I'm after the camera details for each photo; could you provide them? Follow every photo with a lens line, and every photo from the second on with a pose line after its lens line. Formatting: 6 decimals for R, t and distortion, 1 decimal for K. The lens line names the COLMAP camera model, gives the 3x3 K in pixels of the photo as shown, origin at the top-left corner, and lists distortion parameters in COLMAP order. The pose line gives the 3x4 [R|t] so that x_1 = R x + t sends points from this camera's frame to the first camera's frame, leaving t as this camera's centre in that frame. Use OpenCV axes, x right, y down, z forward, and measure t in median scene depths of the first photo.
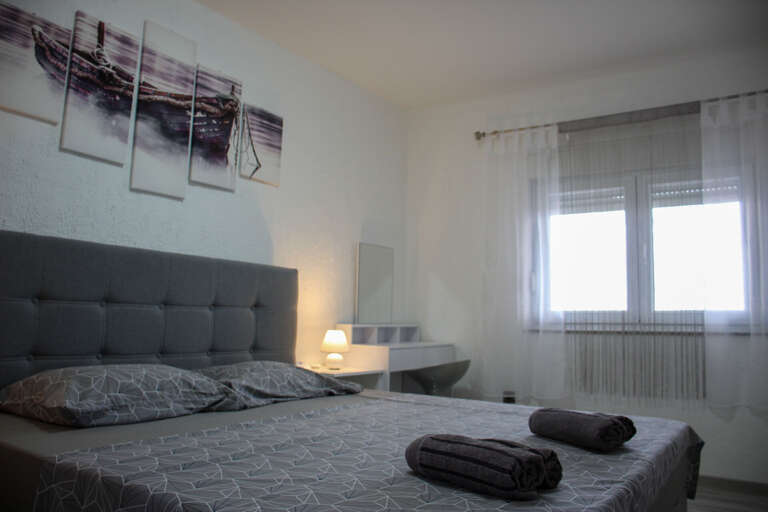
lens RADIAL K [[627.2, 0, 384.0], [0, 627.2, 256.0], [0, 0, 1]] dist [-0.180438, 0.157092]
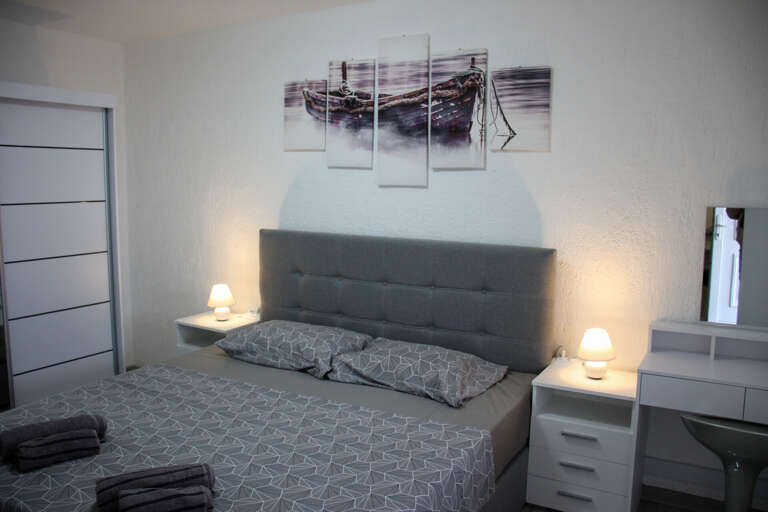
lens RADIAL K [[627.2, 0, 384.0], [0, 627.2, 256.0], [0, 0, 1]] dist [-0.180438, 0.157092]
pose [[0.074175, 0.096119, -0.992602, 0.806573], [0.089947, 0.990642, 0.102651, -0.092773], [0.993181, -0.096895, 0.064836, 0.859072]]
